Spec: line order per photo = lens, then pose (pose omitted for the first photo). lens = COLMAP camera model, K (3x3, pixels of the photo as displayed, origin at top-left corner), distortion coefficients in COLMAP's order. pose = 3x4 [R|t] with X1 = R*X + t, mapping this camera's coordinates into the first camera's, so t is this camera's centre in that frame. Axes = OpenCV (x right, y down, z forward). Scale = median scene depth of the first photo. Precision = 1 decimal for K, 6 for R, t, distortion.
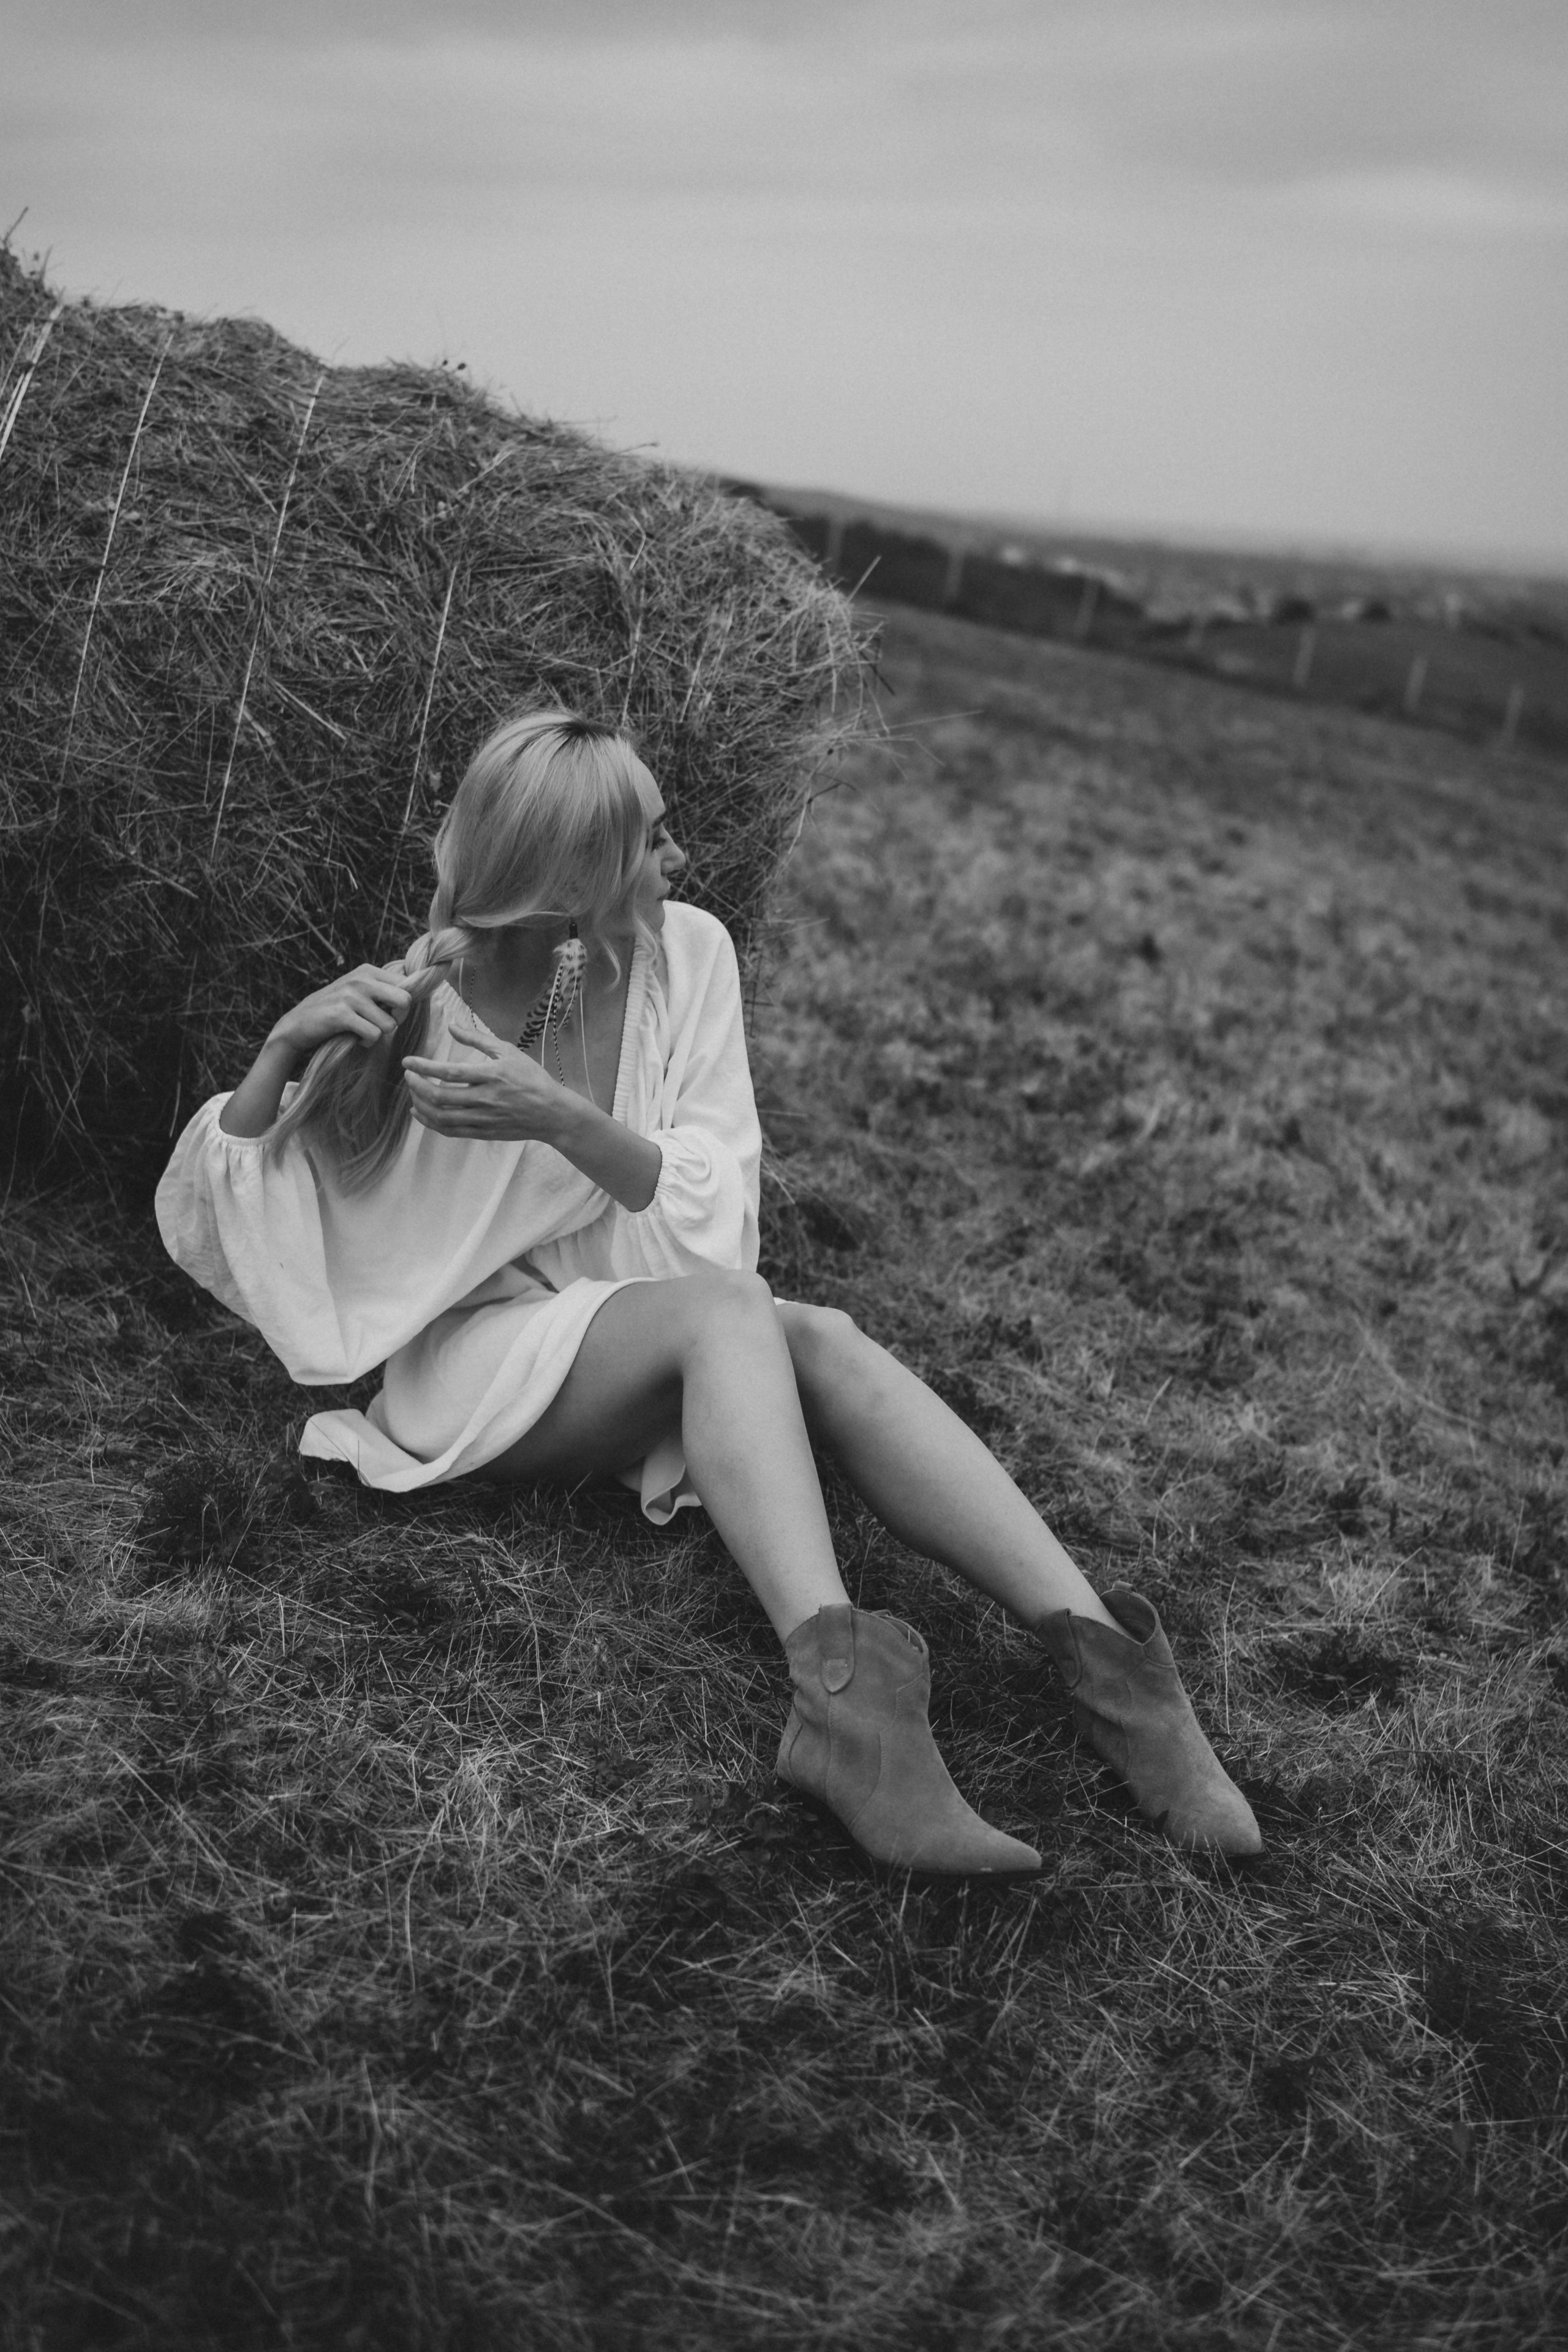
lens RADIAL K [[2256.1, 0, 784.0], [0, 2256.1, 1176.0], [0, 0, 1]] dist [-0.086087, -0.003157]
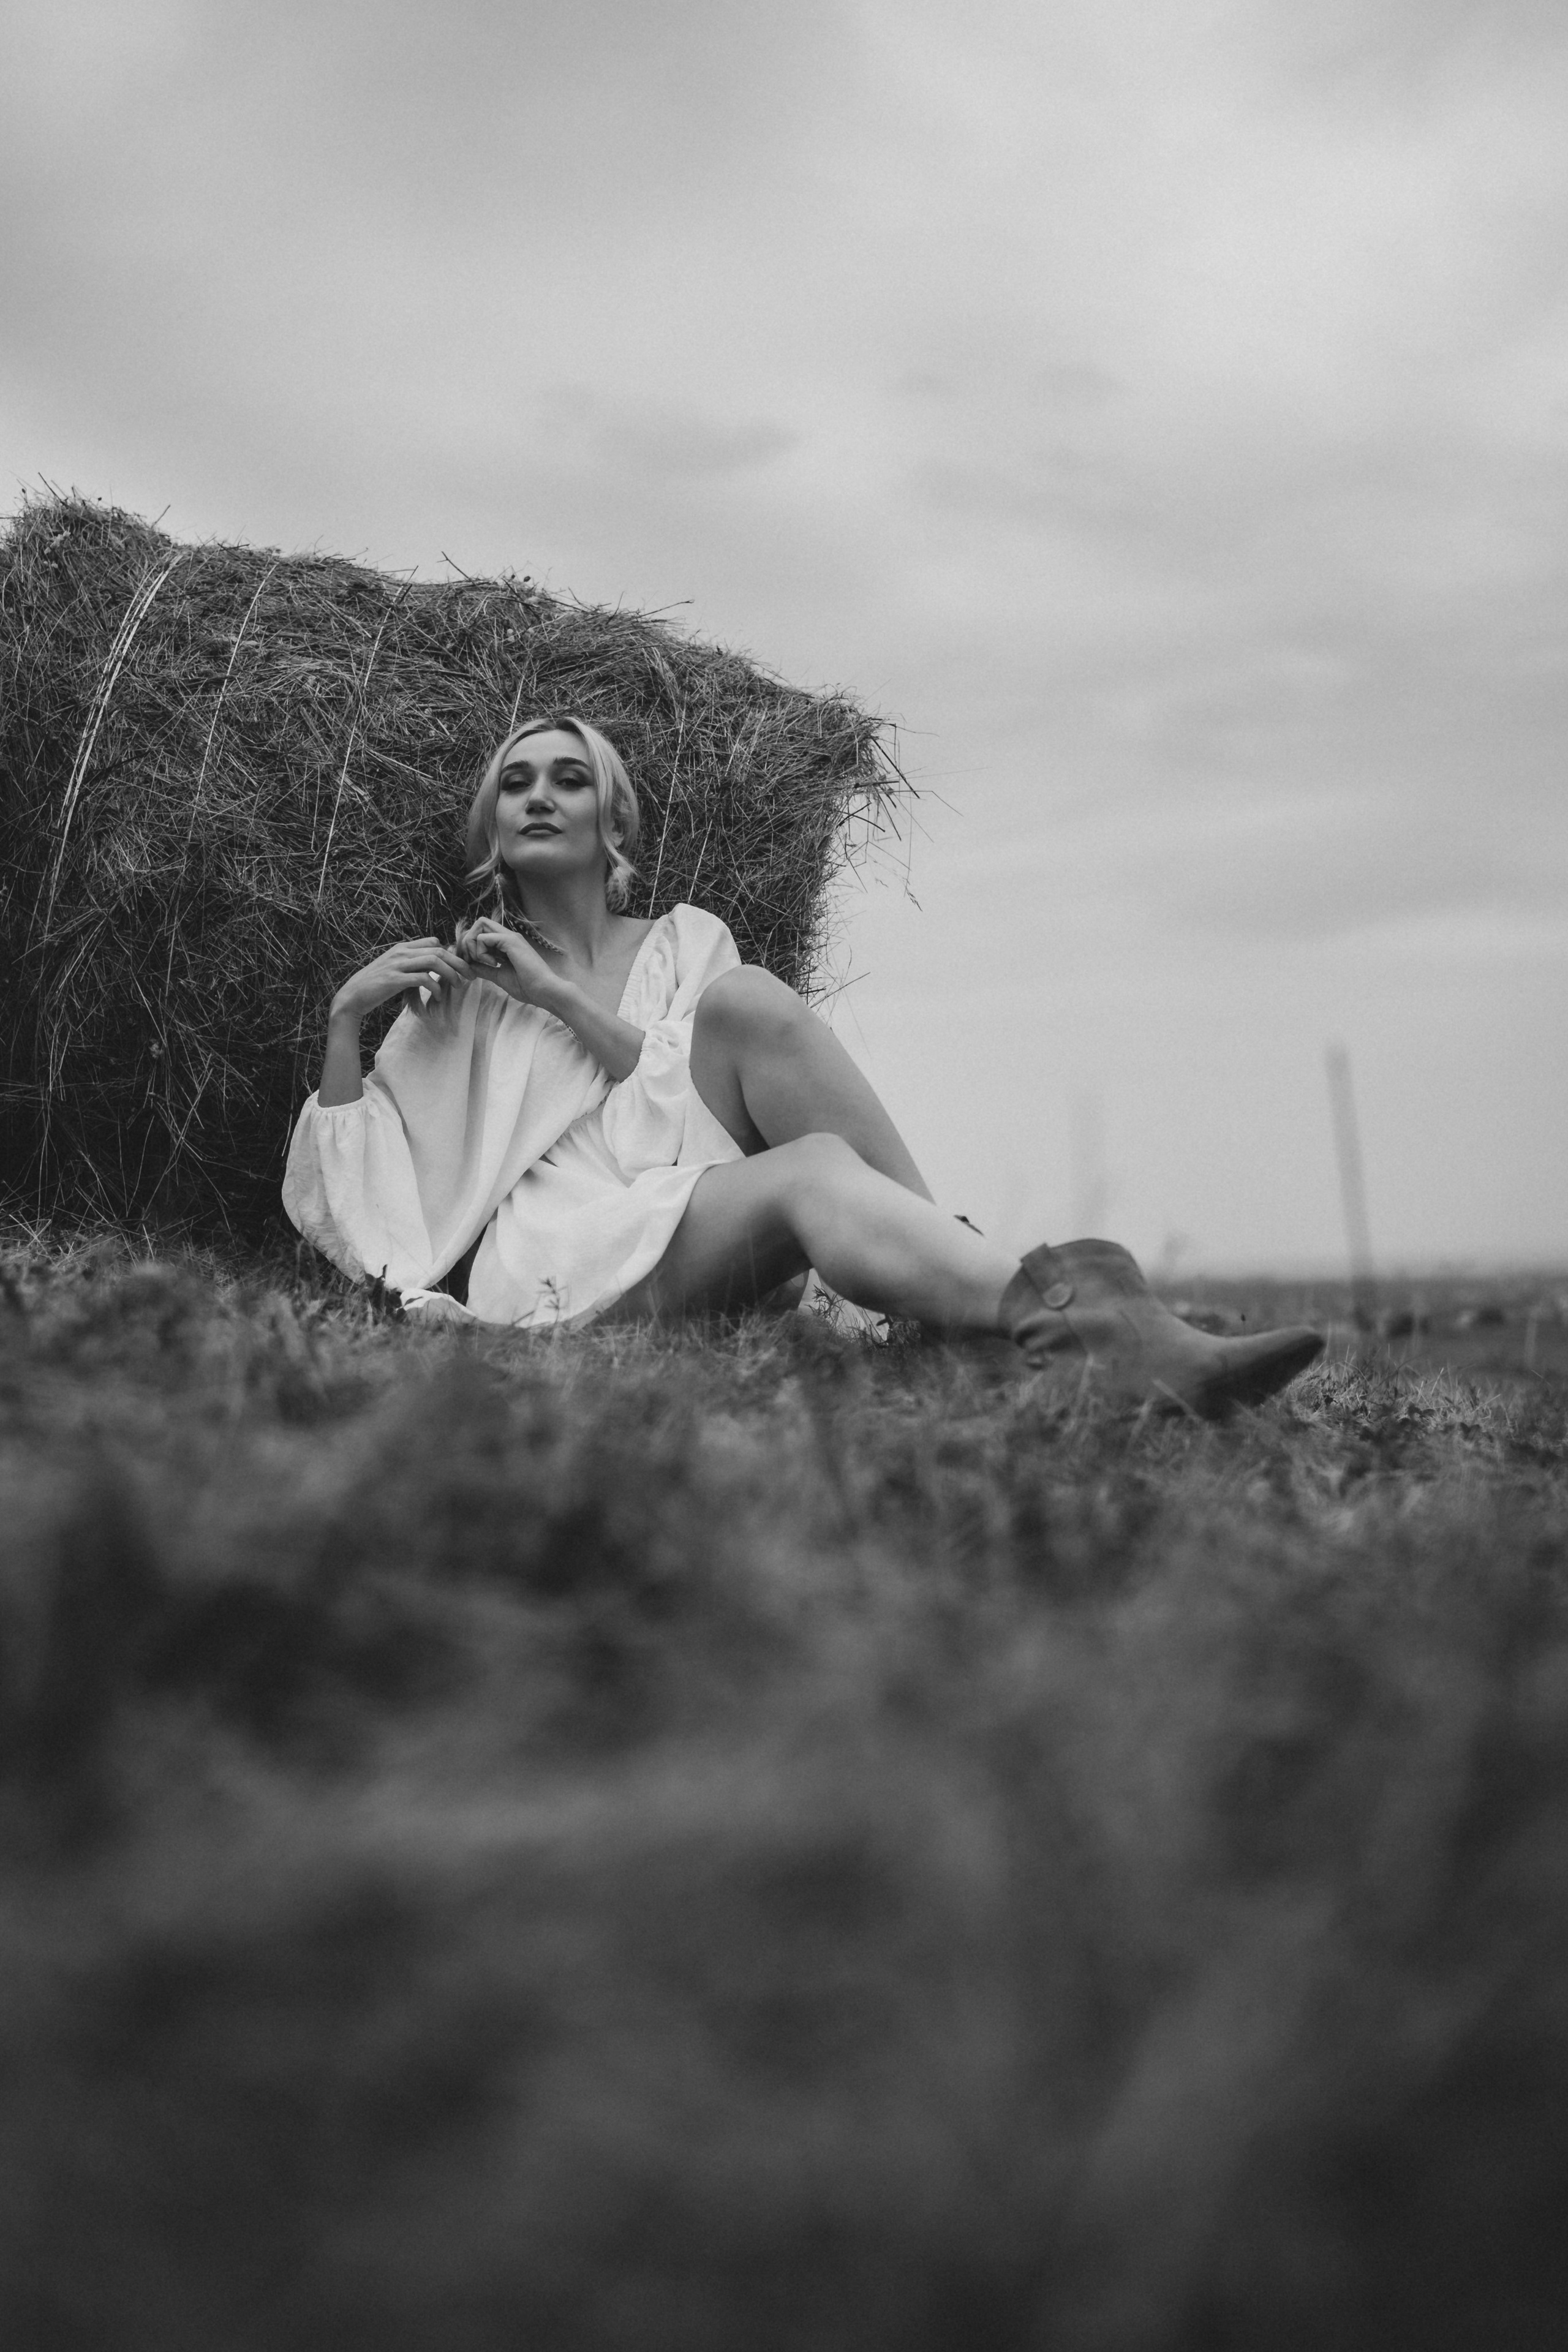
lens RADIAL K [[2256.1, 0, 784.0], [0, 2256.1, 1176.0], [0, 0, 1]] dist [-0.086087, -0.003157]
pose [[0.993442, -0.103111, -0.049412, 0.020287], [0.077638, 0.925574, -0.370520, 0.431051], [0.083939, 0.364253, 0.927509, 0.017109]]
